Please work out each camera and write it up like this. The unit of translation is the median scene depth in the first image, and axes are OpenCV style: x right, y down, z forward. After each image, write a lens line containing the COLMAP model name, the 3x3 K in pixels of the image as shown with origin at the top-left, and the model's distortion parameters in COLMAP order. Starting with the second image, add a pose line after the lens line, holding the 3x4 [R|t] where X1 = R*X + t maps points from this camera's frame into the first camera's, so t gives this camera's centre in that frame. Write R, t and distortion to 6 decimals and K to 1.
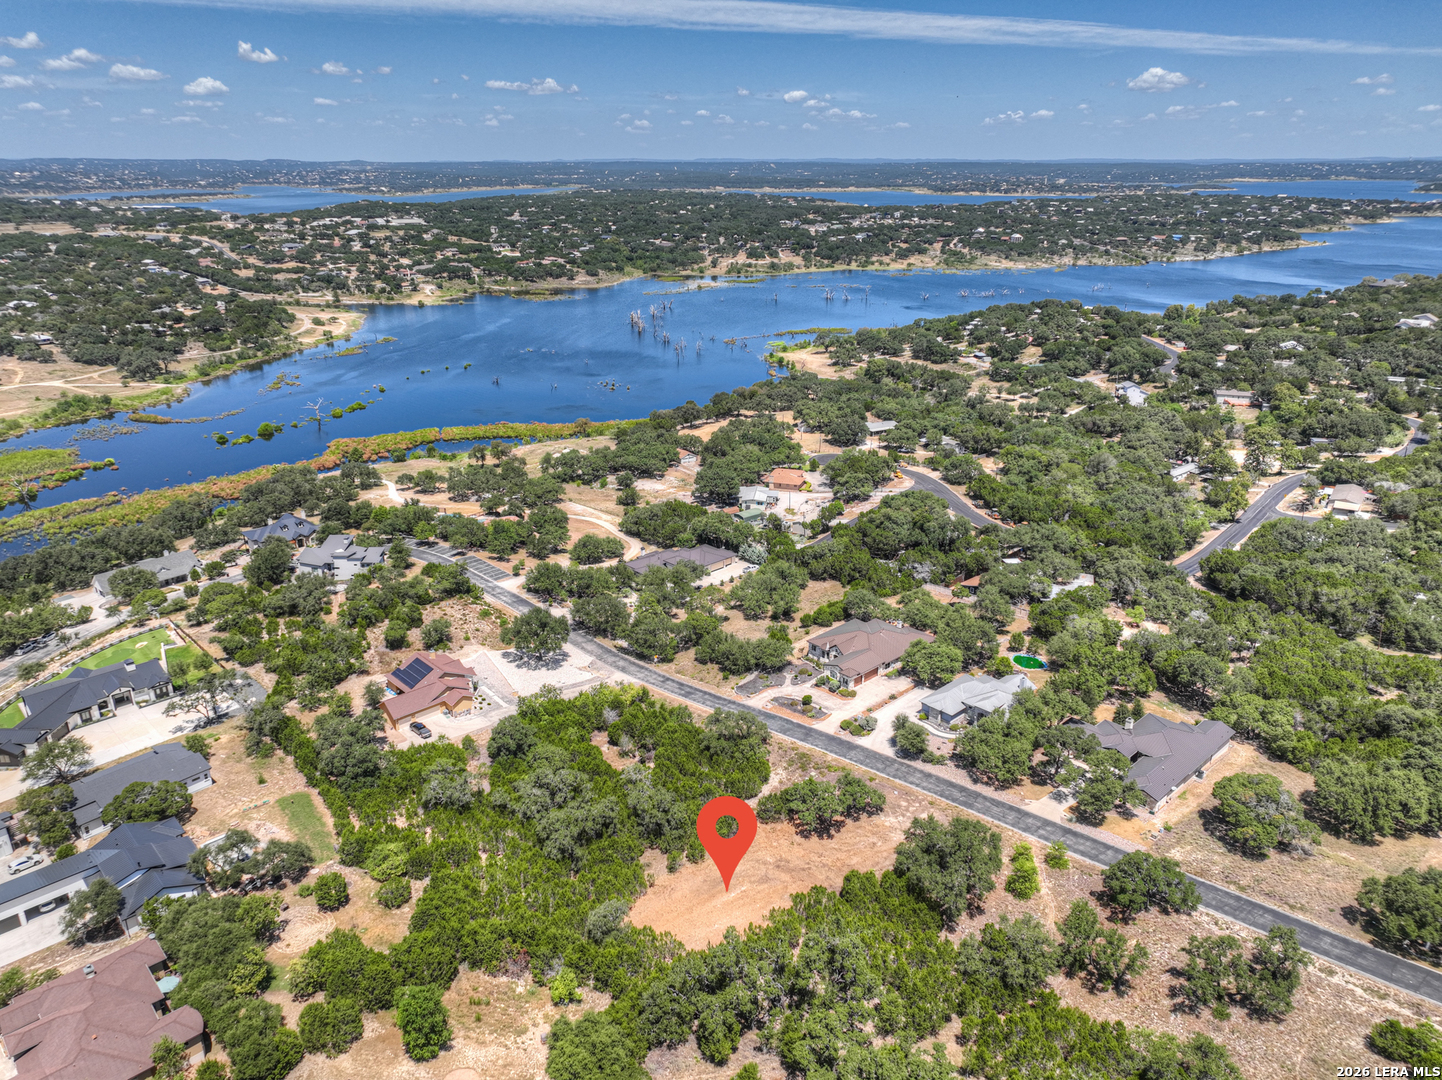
lens RADIAL K [[1014.9, 0, 721.7], [0, 1014.9, 547.8], [0, 0, 1]] dist [-0.004797, 0.022237]
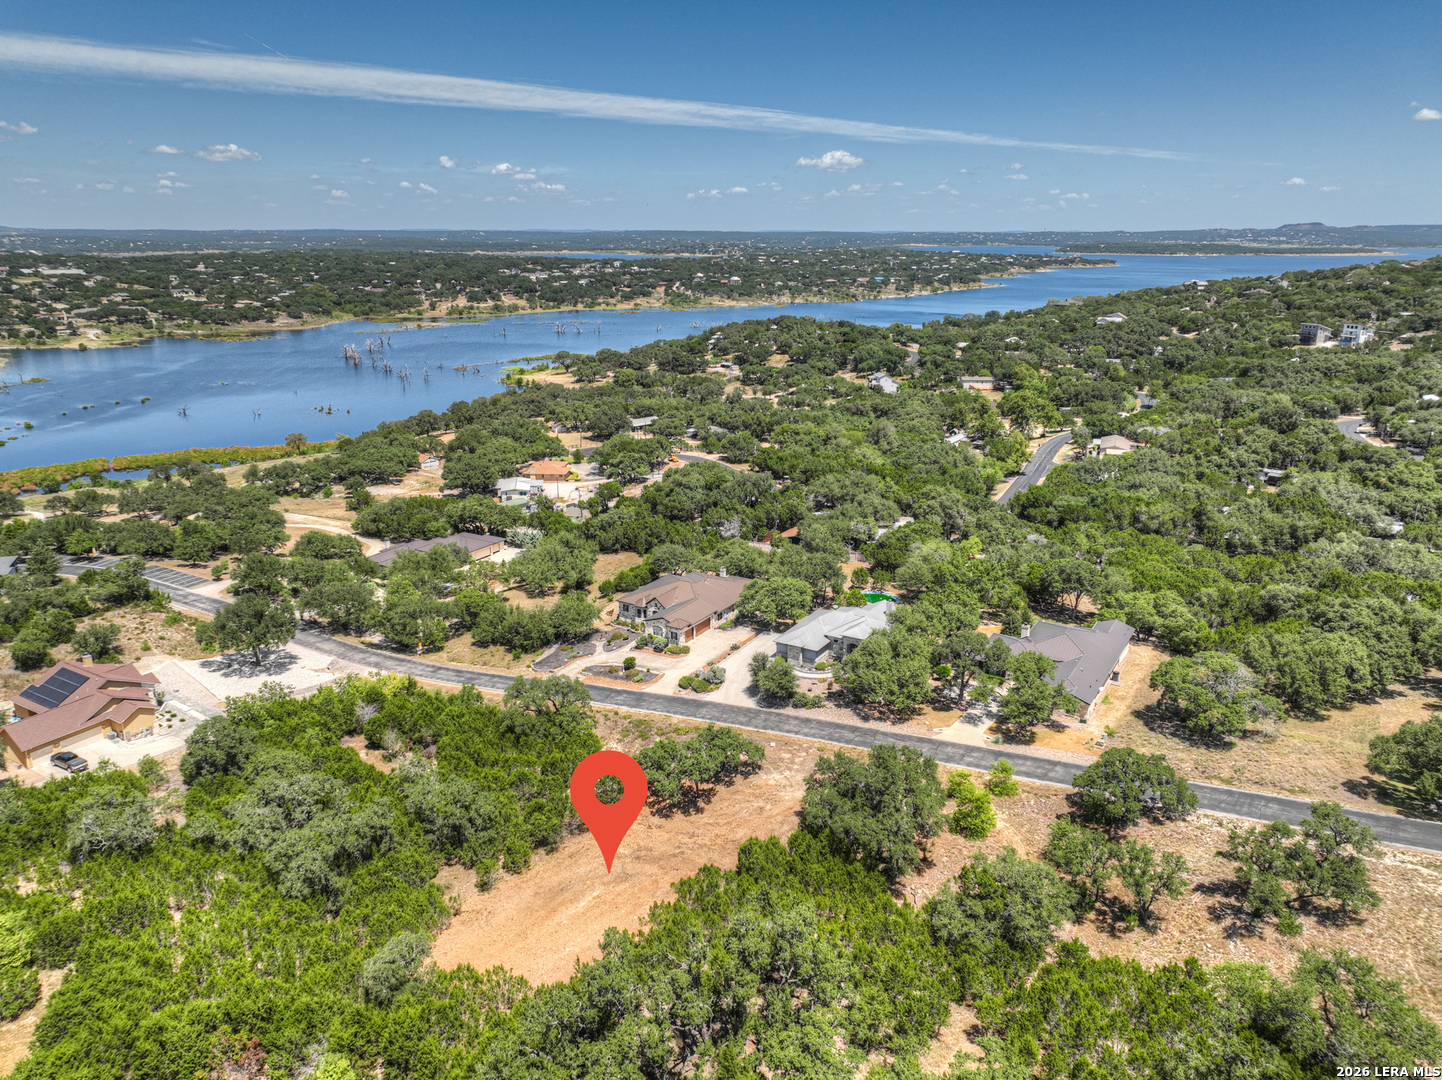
lens RADIAL K [[1014.9, 0, 724.9], [0, 1014.9, 543.1], [0, 0, 1]] dist [-0.004797, 0.022237]
pose [[0.962934, -0.076488, 0.258663, -0.022110], [0.094151, 0.993949, -0.056584, 0.059935], [-0.252770, 0.078840, 0.964309, 0.120588]]
